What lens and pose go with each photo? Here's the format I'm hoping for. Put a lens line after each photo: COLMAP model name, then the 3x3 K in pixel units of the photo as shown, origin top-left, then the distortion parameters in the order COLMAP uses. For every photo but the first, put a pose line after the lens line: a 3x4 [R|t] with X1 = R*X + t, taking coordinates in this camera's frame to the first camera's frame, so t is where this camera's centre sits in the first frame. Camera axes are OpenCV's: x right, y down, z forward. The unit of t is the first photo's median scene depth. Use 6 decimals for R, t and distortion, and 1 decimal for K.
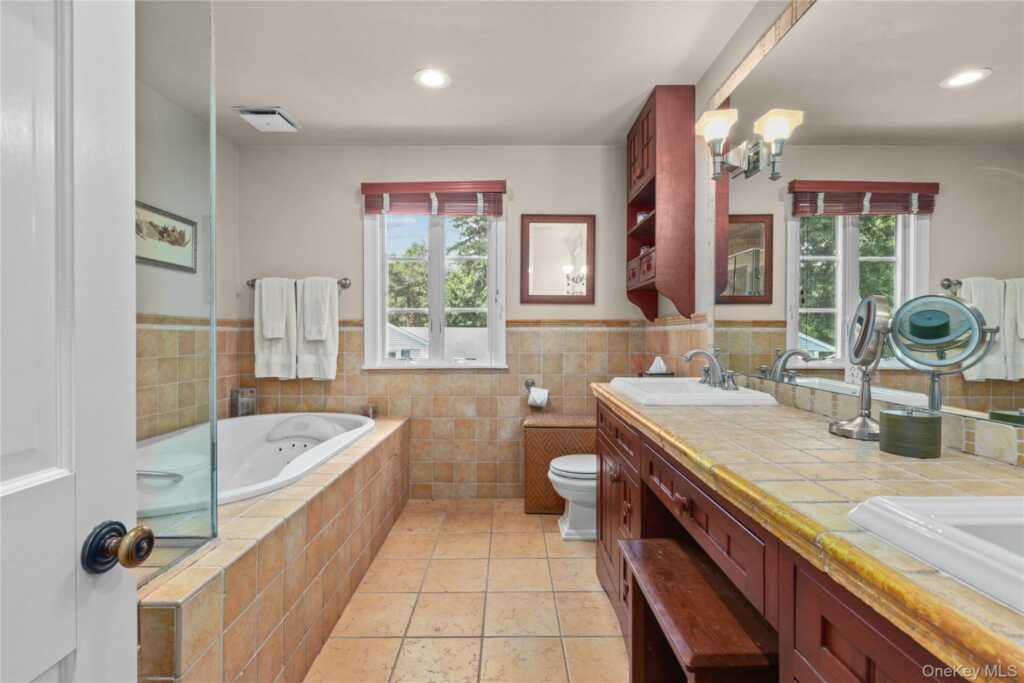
lens RADIAL K [[468.9, 0, 510.5], [0, 468.9, 337.9], [0, 0, 1]] dist [0.001542, -0.000032]
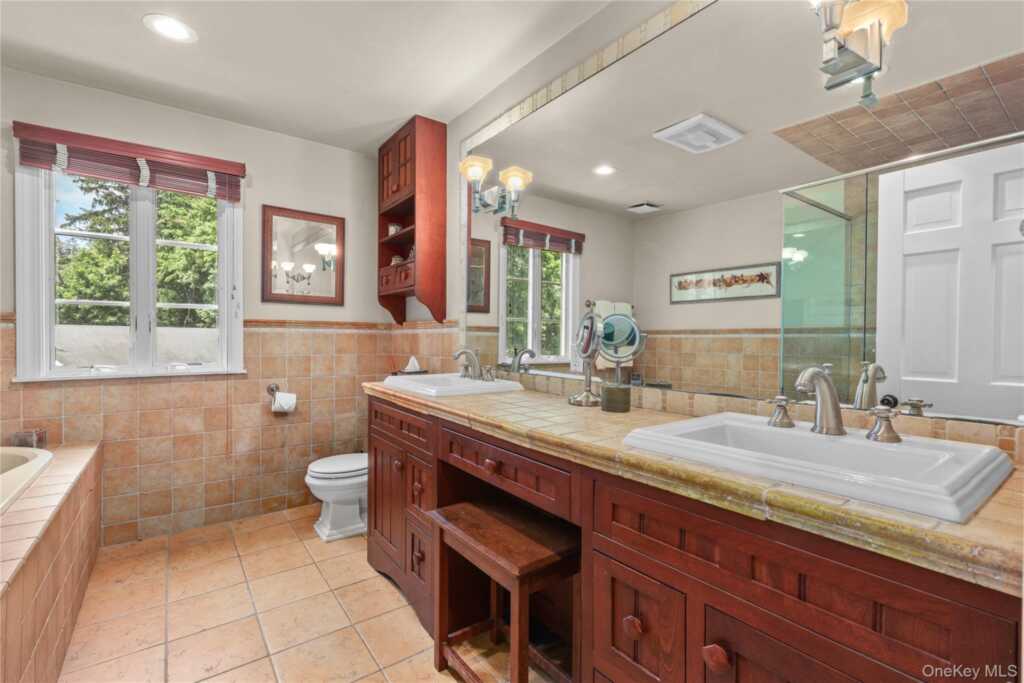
lens RADIAL K [[472.2, 0, 512.0], [0, 472.2, 341.5], [0, 0, 1]] dist [0.001455, 0.000685]
pose [[0.796633, 0.001999, 0.604460, -0.151843], [-0.003460, 0.999993, 0.001253, 0.001189], [-0.604453, -0.003089, 0.796635, -0.032116]]
